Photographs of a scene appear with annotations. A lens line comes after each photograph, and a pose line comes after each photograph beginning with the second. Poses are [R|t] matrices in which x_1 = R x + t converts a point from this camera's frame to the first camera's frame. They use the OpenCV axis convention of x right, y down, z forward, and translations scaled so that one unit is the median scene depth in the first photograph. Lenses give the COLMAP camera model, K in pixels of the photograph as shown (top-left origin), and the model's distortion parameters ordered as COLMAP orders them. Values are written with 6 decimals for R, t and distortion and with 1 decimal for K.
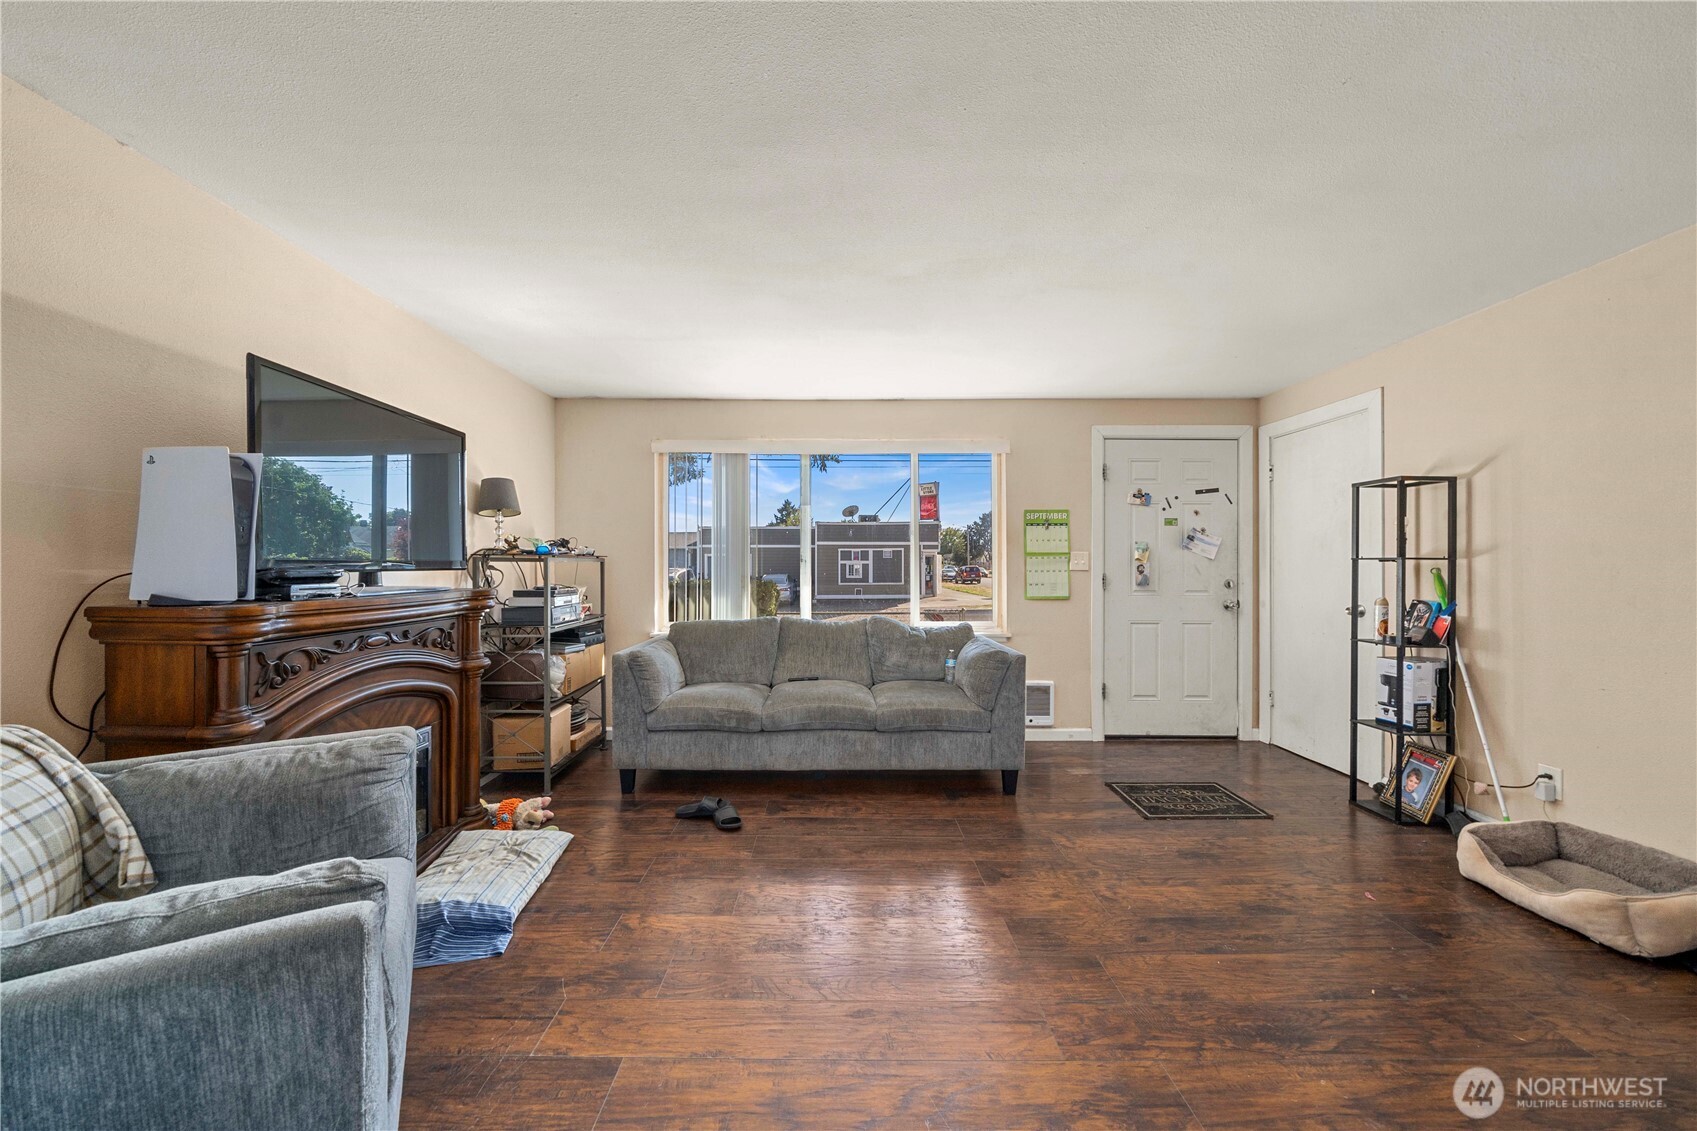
lens RADIAL K [[608.1, 0, 832.4], [0, 608.1, 565.2], [0, 0, 1]] dist [-0.002326, 0.000069]
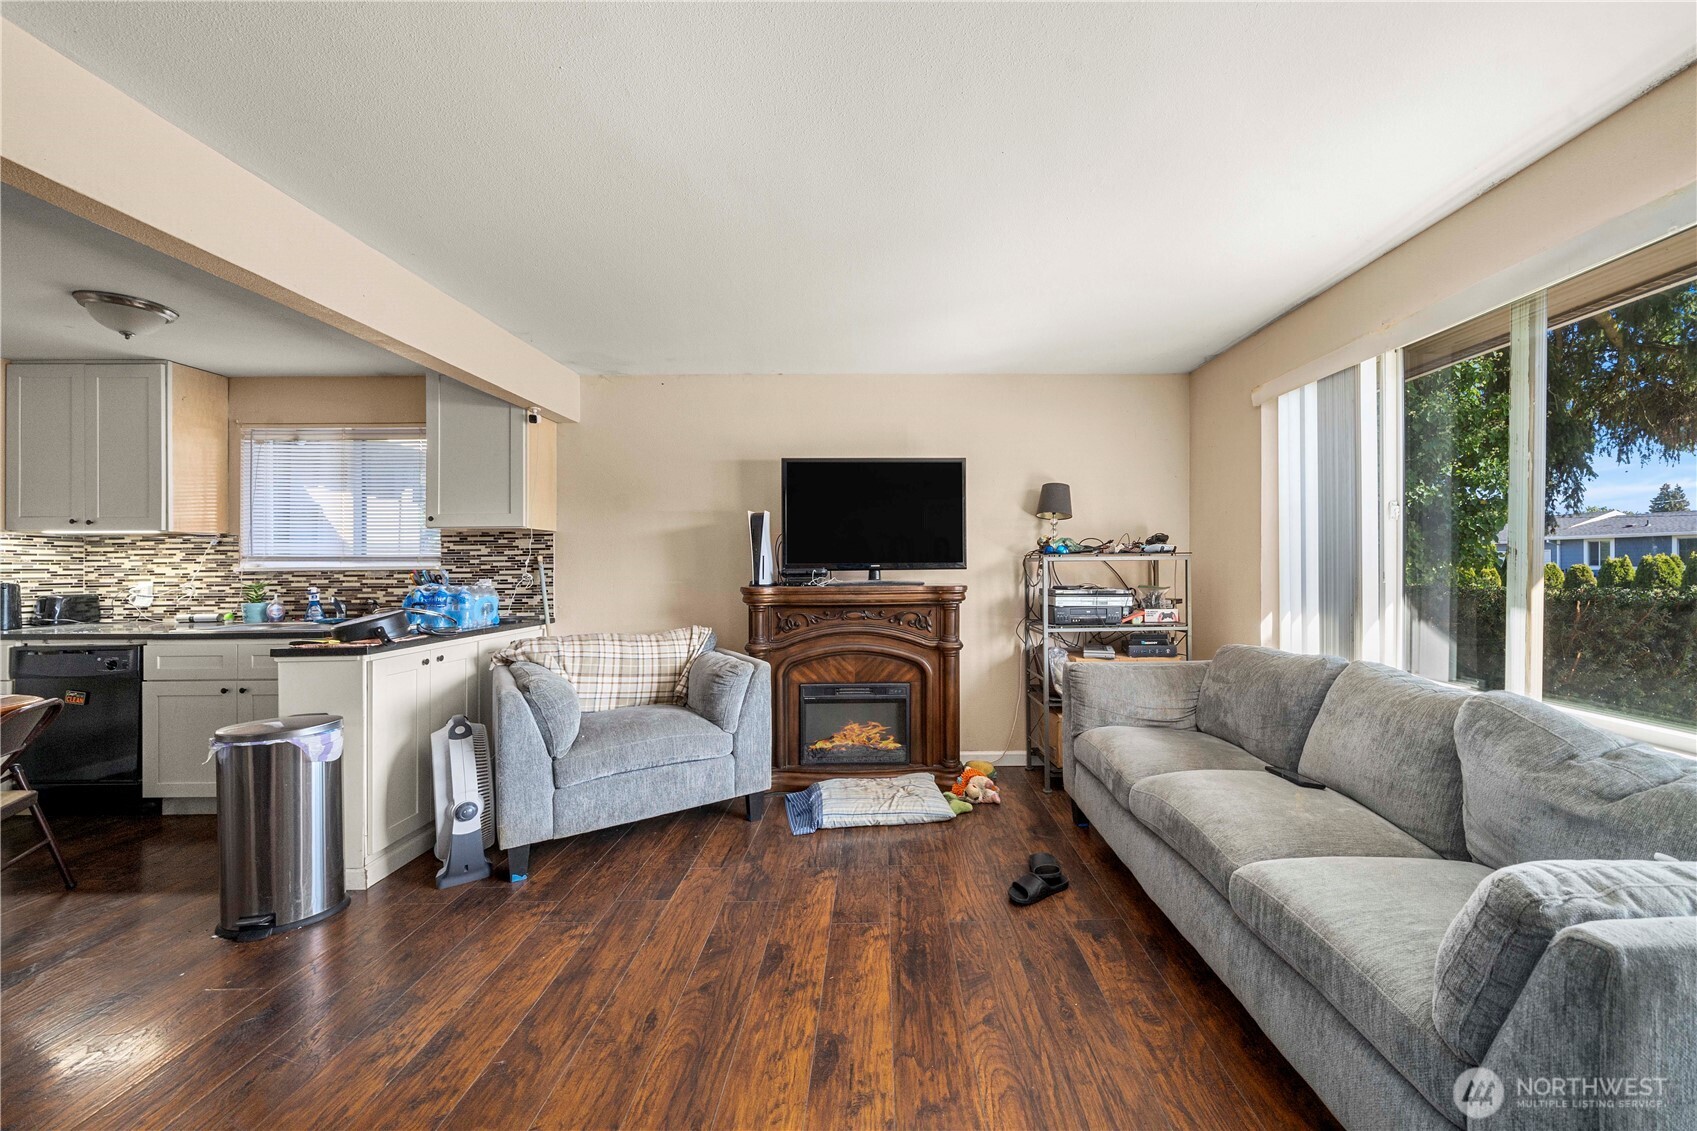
lens RADIAL K [[608.1, 0, 881.9], [0, 608.1, 560.4], [0, 0, 1]] dist [-0.002326, 0.000069]
pose [[0.003641, -0.011860, -0.999923, 0.669757], [0.007951, 0.999898, -0.011830, 0.002818], [0.999962, -0.007907, 0.003735, 0.883540]]
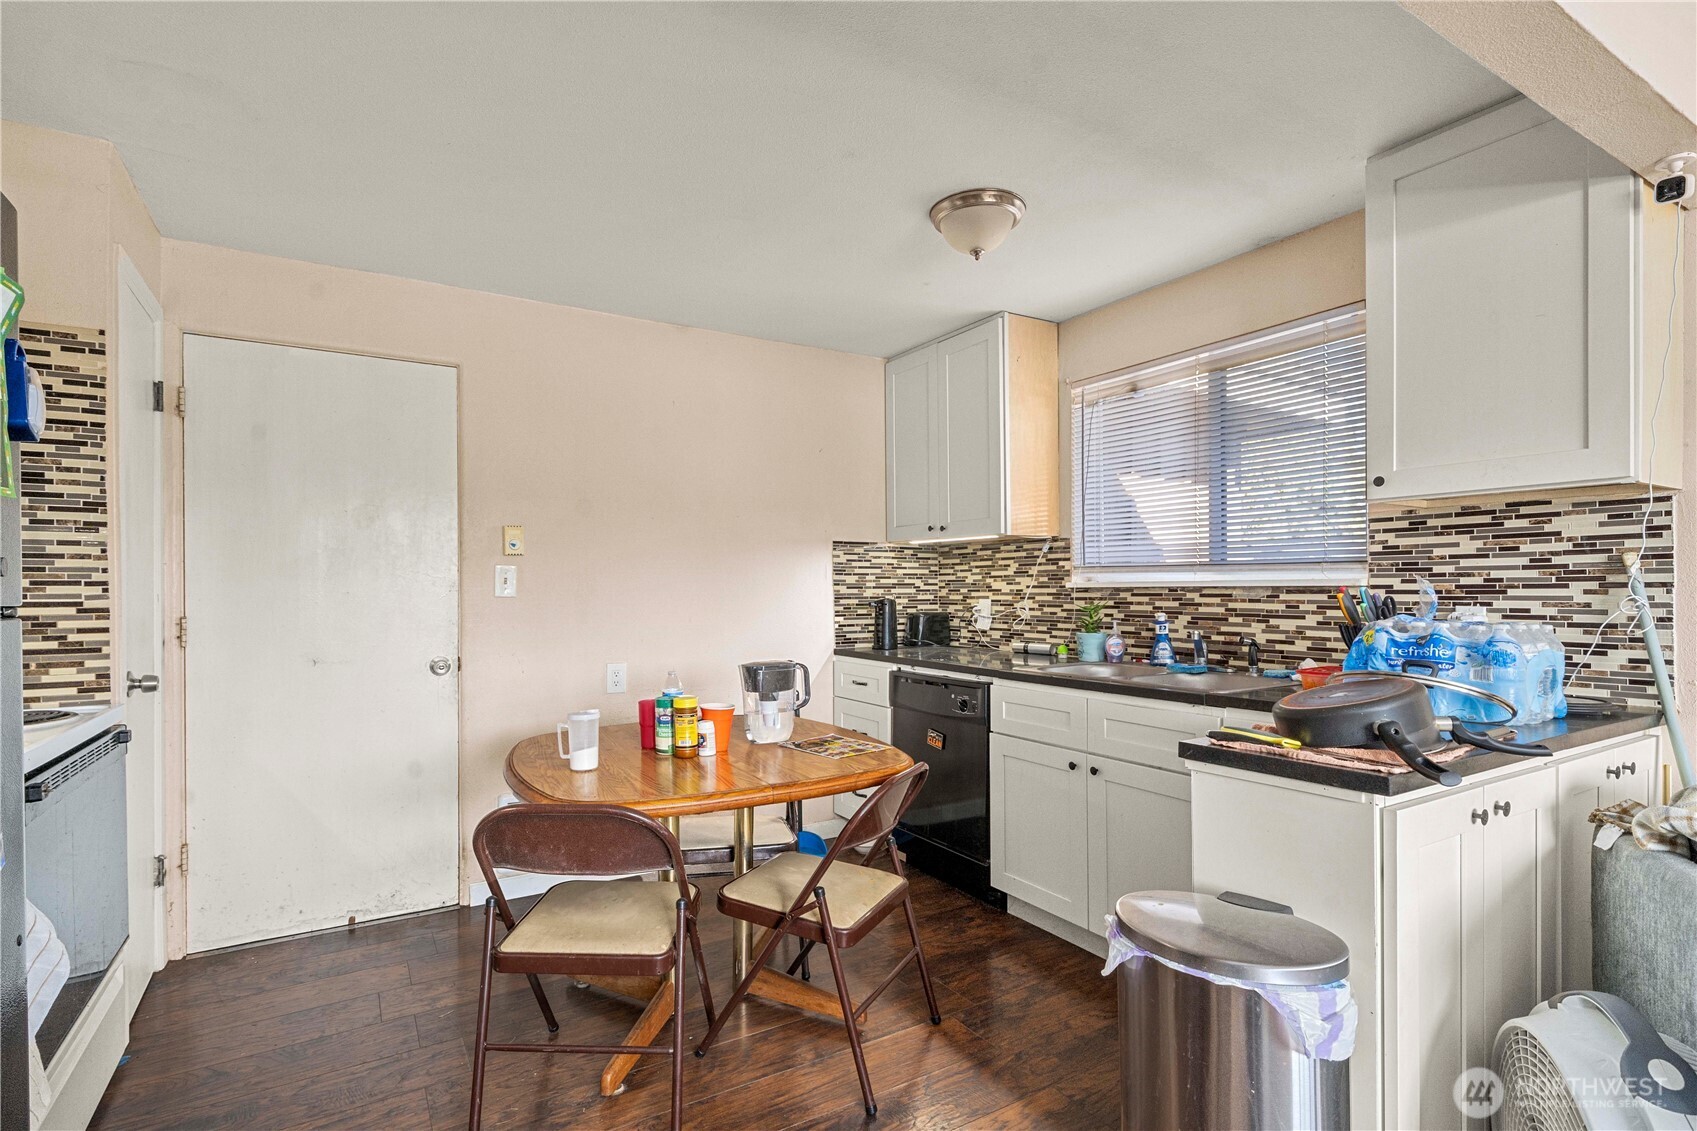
lens RADIAL K [[815.5, 0, 842.4], [0, 815.5, 579.6], [0, 0, 1]] dist [0.000215, -0.000114]
pose [[-0.855305, -0.005151, -0.518099, 0.338096], [0.001328, 0.999926, -0.012134, 0.002861], [0.518123, -0.011066, -0.855235, 0.429111]]
